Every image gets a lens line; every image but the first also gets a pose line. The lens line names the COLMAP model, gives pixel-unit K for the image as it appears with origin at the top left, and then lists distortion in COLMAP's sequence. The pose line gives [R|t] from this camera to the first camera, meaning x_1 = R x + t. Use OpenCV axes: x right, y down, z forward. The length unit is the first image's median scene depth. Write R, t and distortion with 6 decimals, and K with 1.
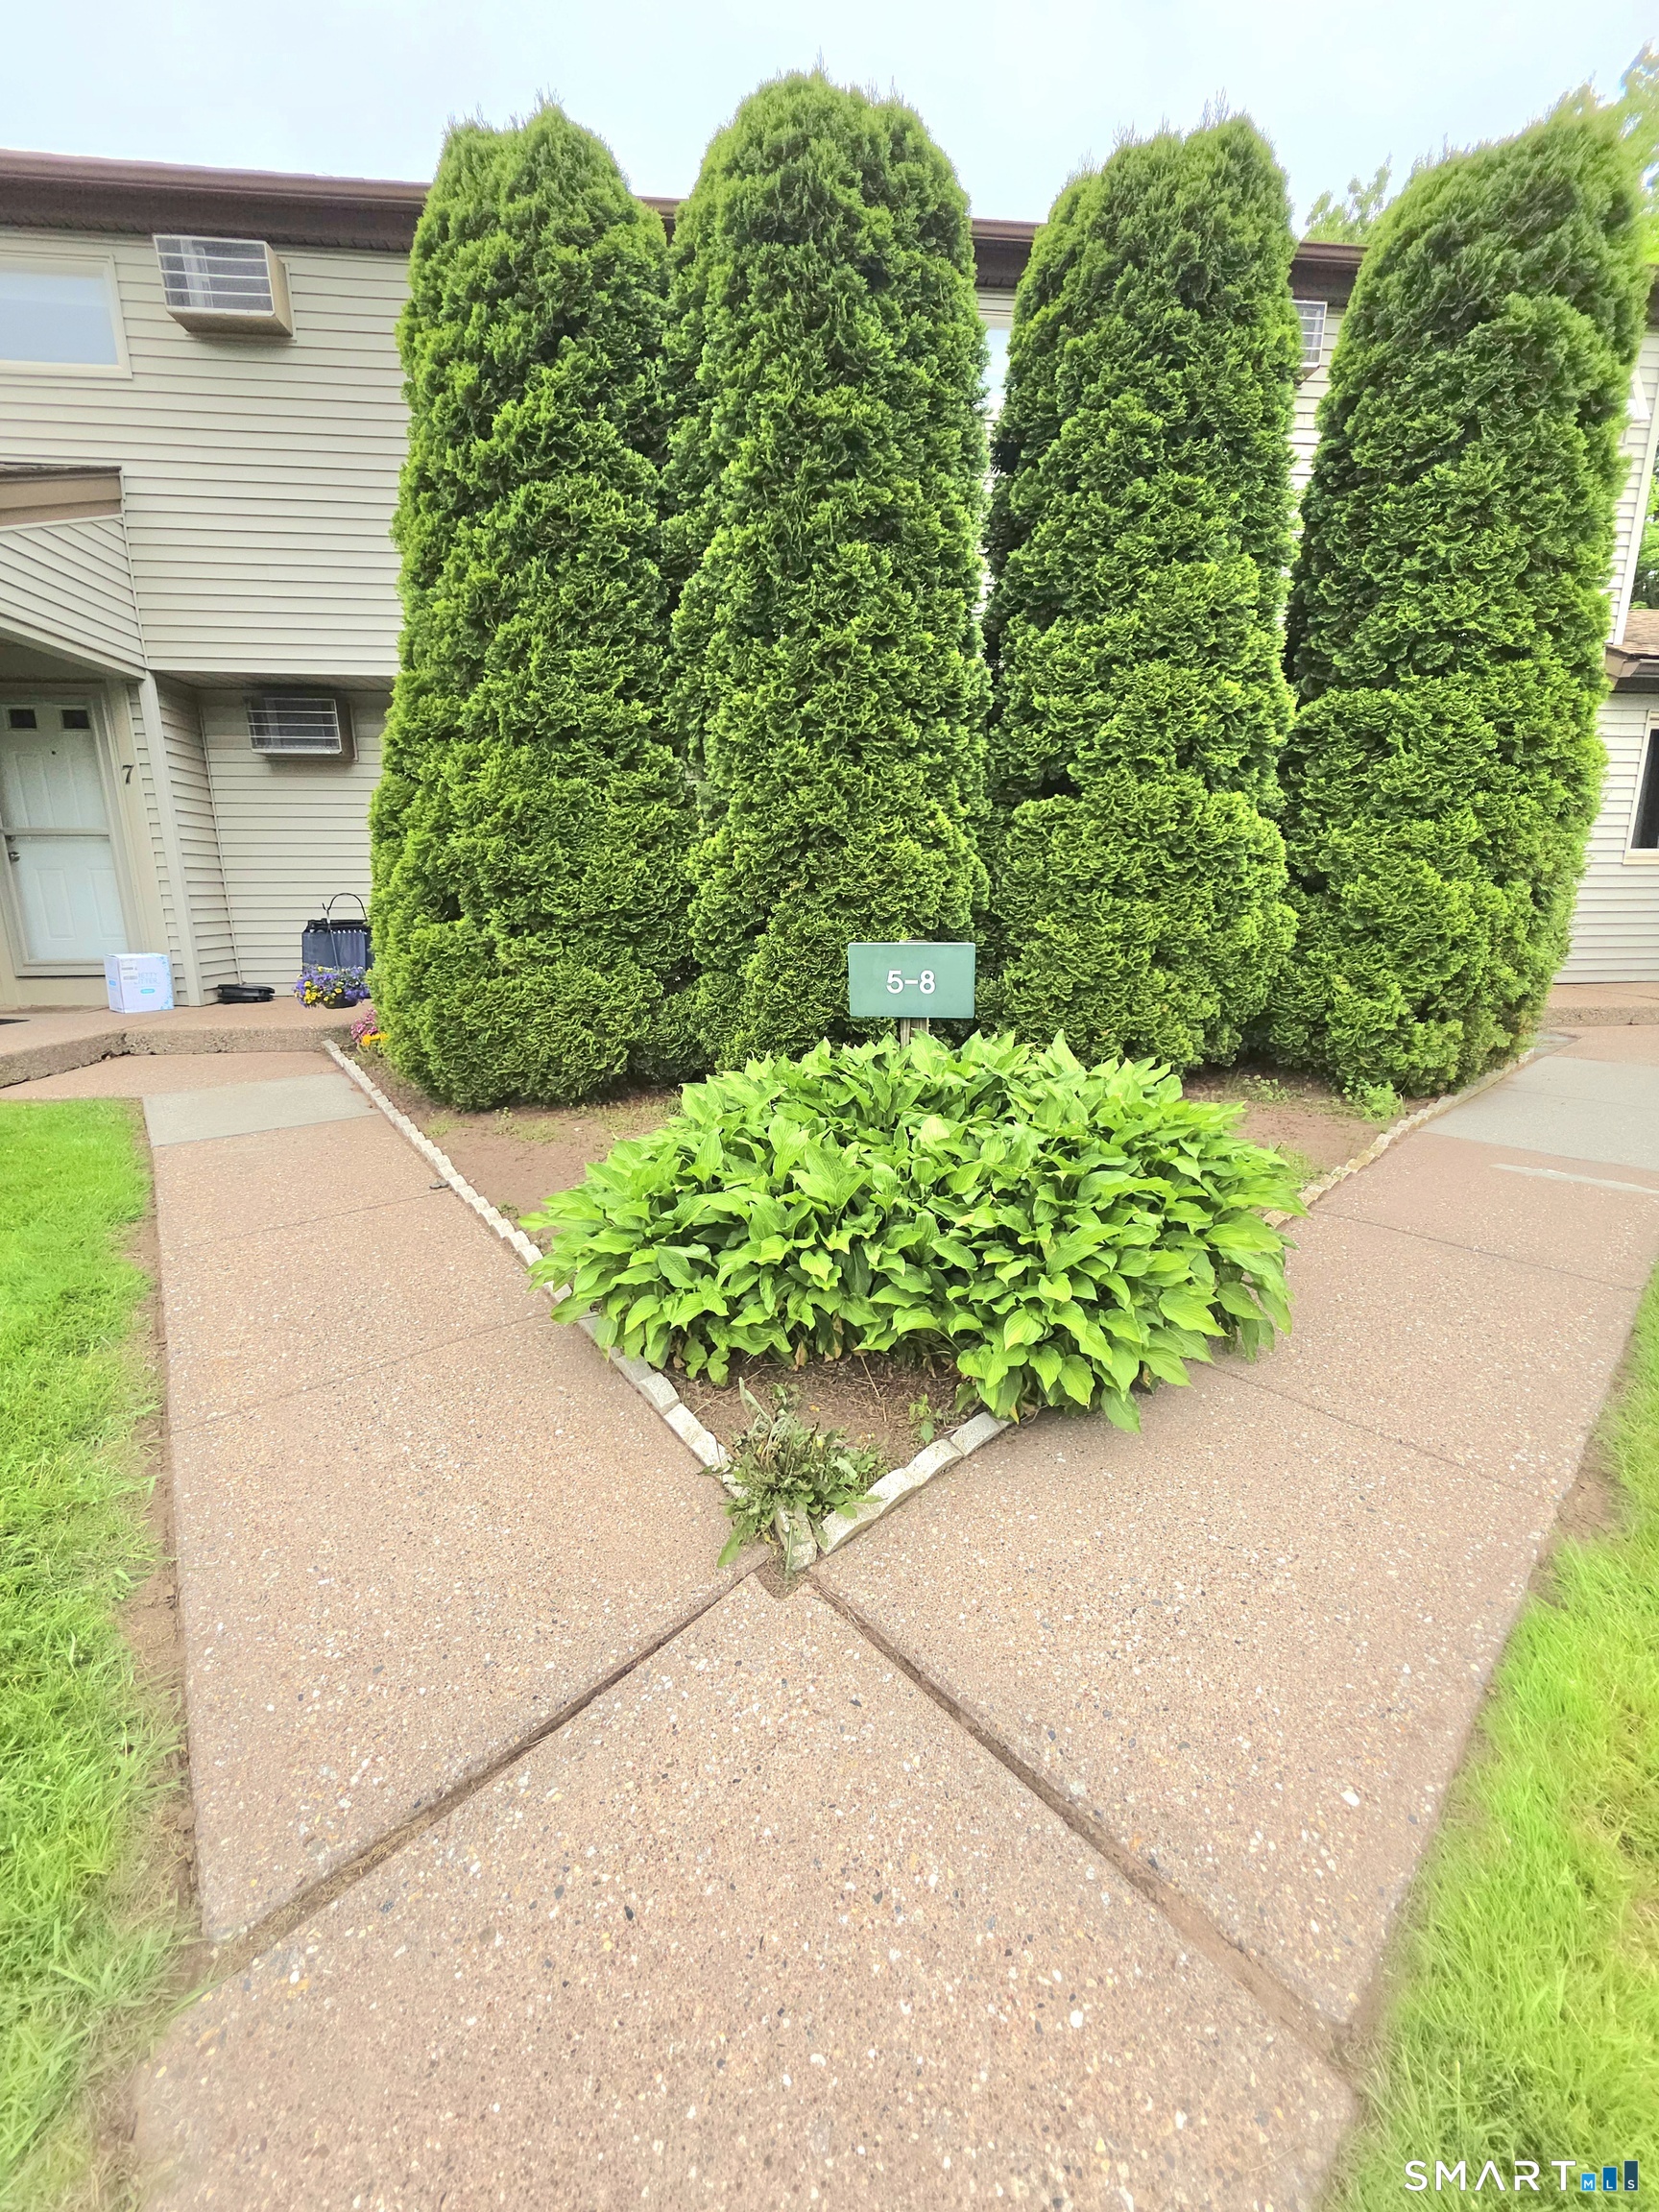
lens RADIAL K [[903.9, 0, 821.7], [0, 903.9, 1100.5], [0, 0, 1]] dist [0.000083, 0.000009]
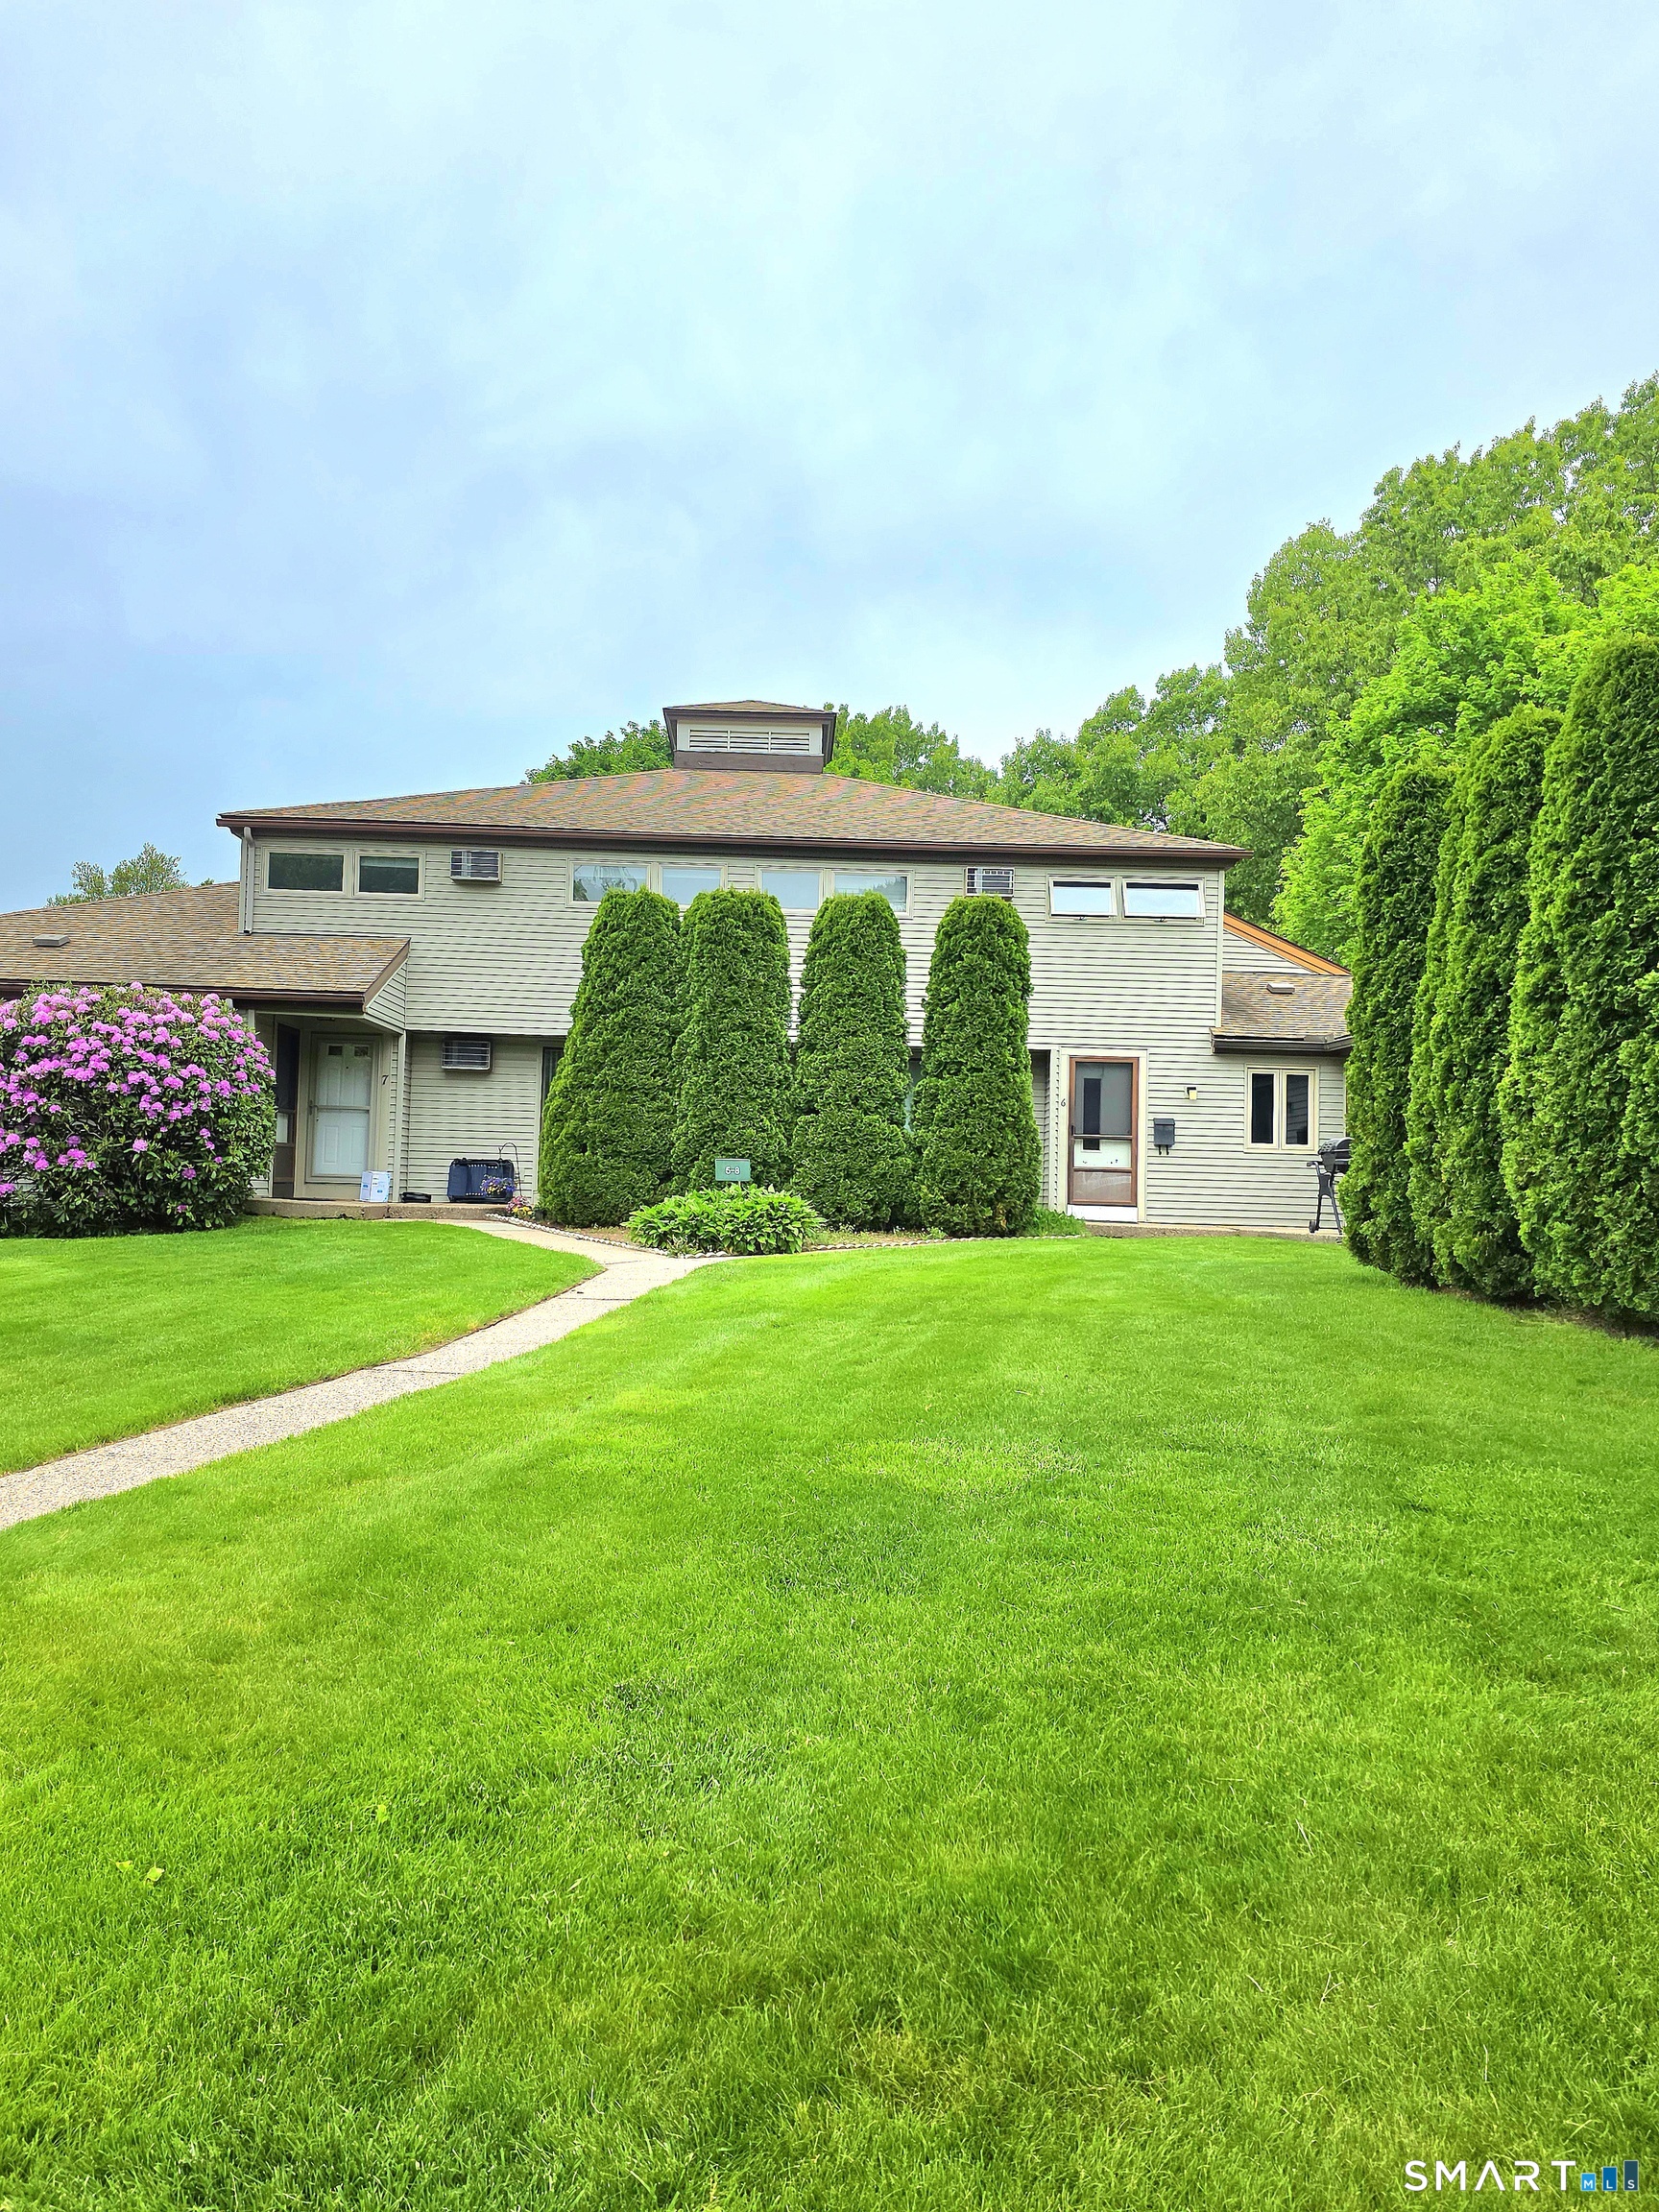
lens RADIAL K [[1598.1, 0, 829.5], [0, 1598.1, 1106.0], [0, 0, 1]] dist [0.094509, -0.130854]
pose [[0.997645, 0.029845, -0.061758, 0.619092], [-0.045495, 0.961739, -0.270162, 0.931965], [0.051332, 0.272335, 0.960832, -3.620026]]
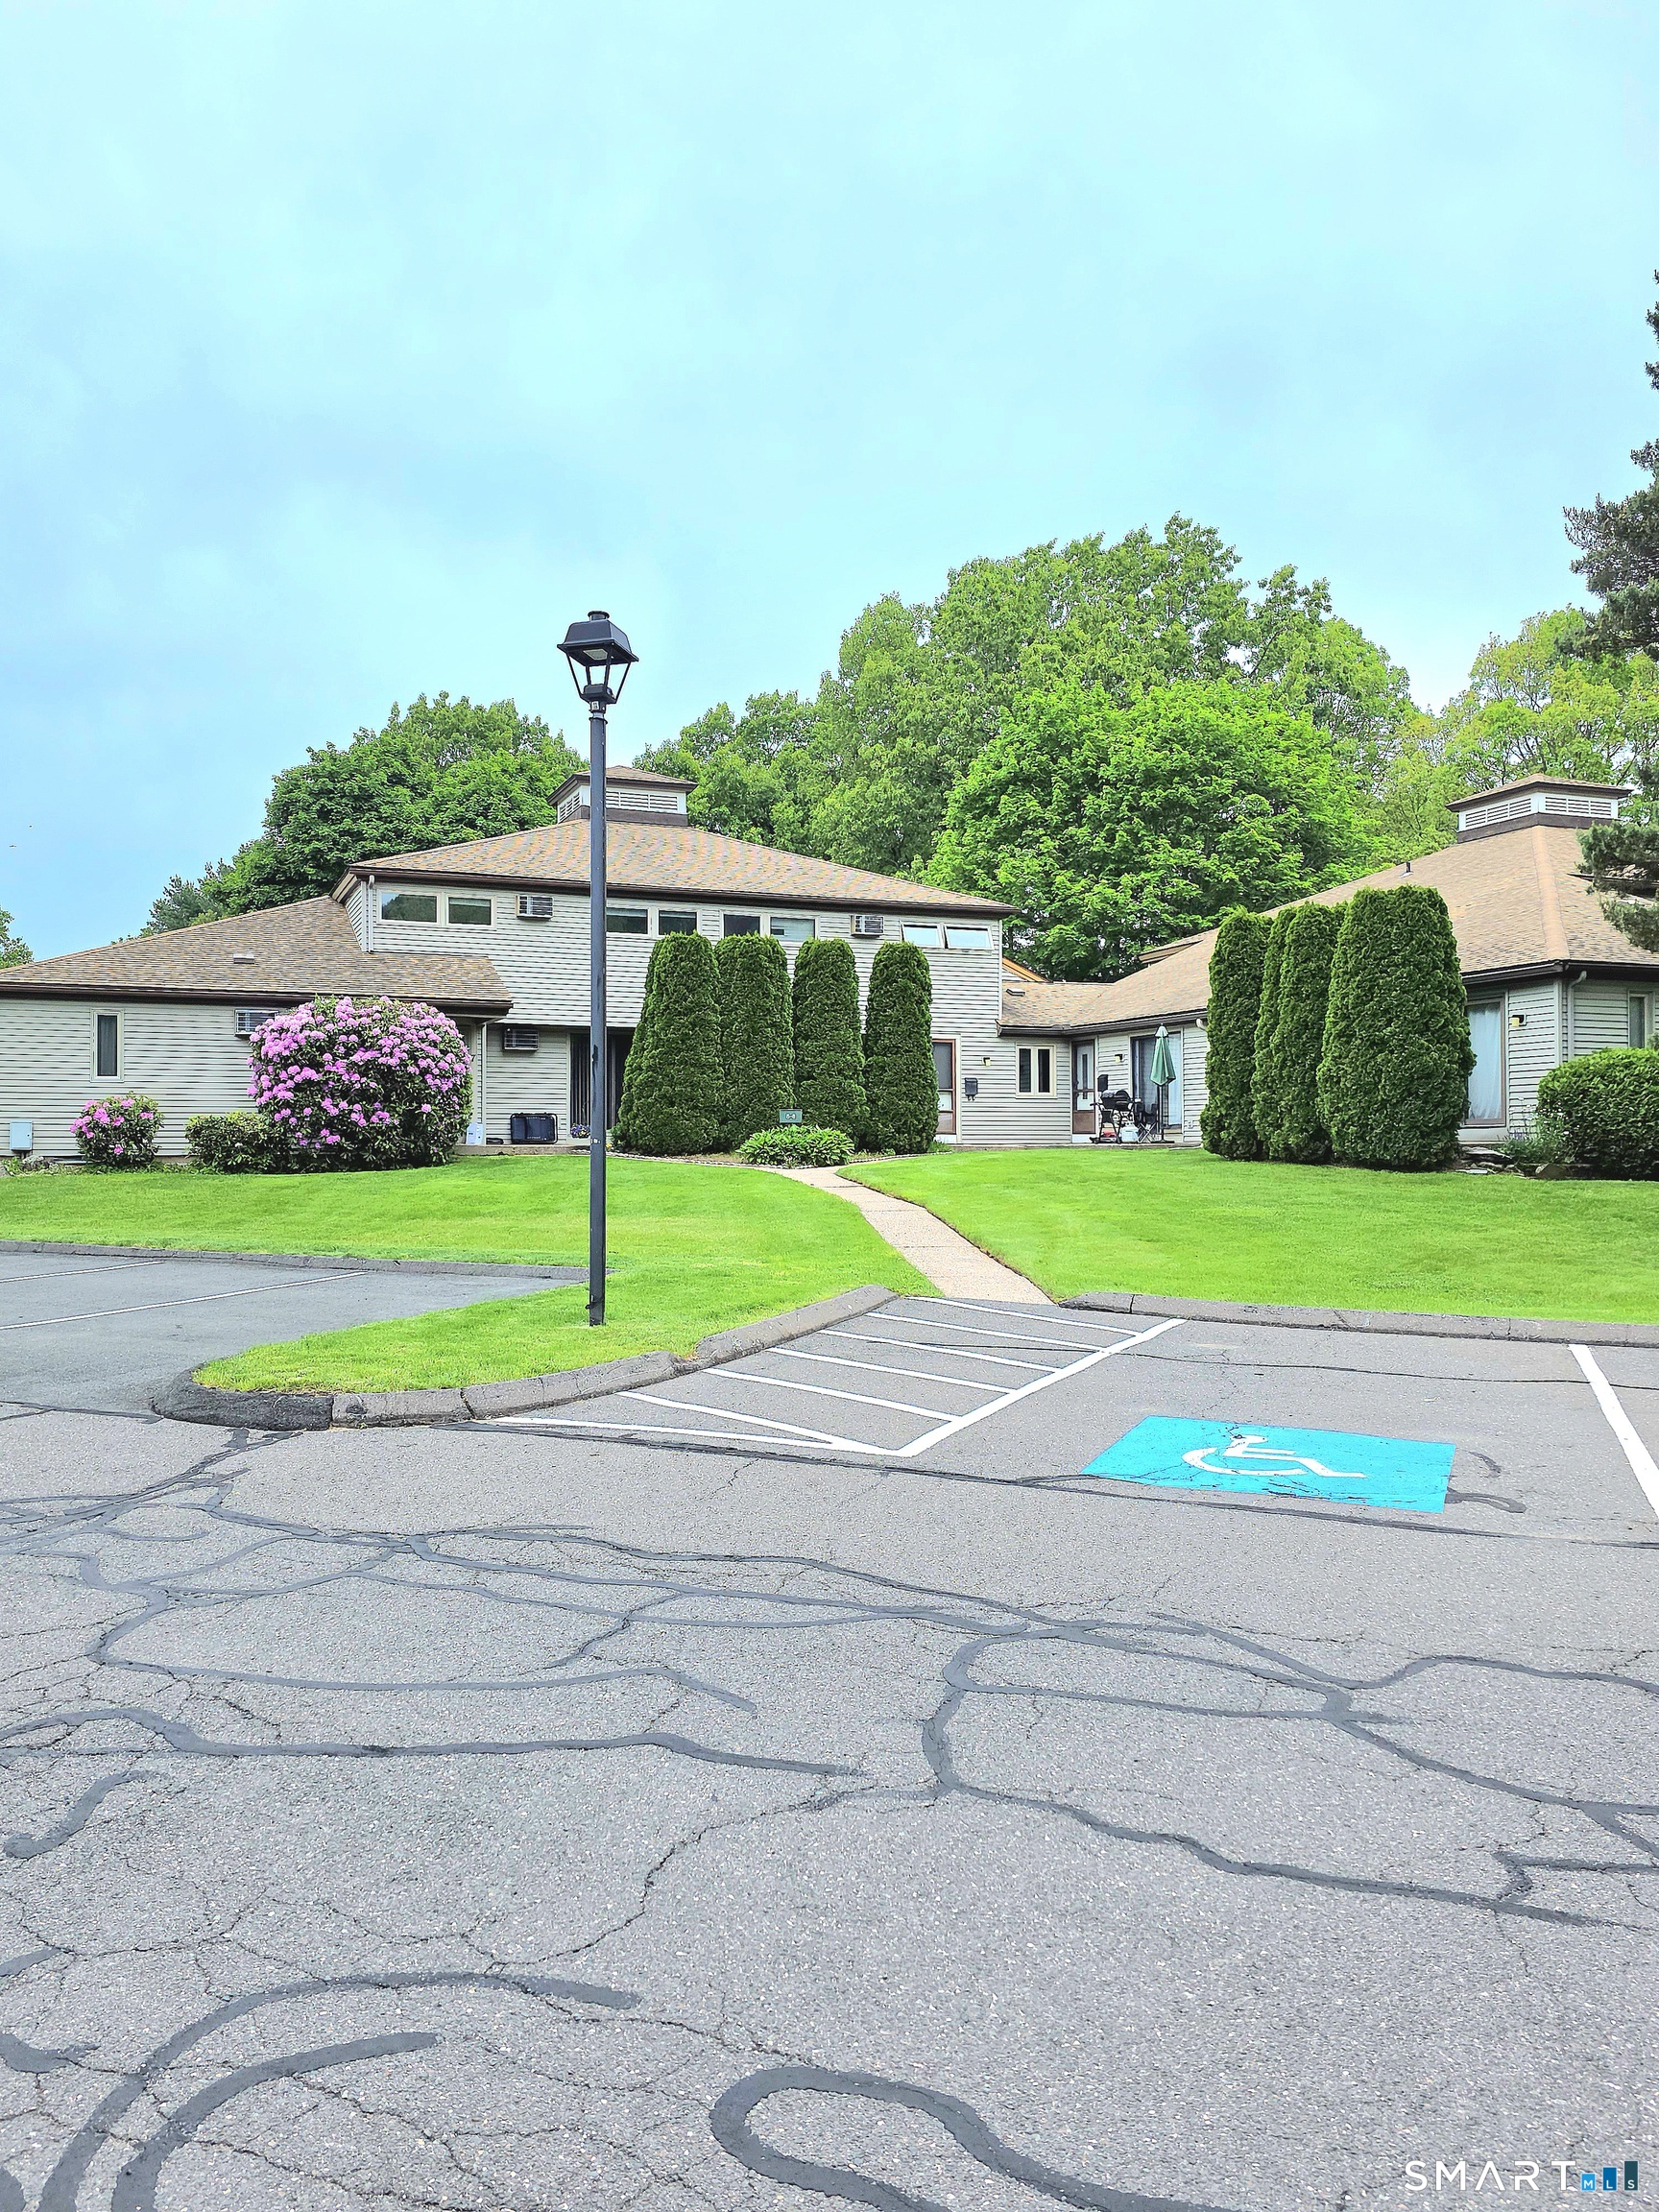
lens RADIAL K [[1598.1, 0, 829.5], [0, 1598.1, 1106.0], [0, 0, 1]] dist [0.094509, -0.130854]
pose [[0.956739, 0.011511, 0.290721, -1.867501], [0.059502, 0.970358, -0.234234, 1.566220], [-0.284799, 0.241399, 0.927694, -6.047850]]
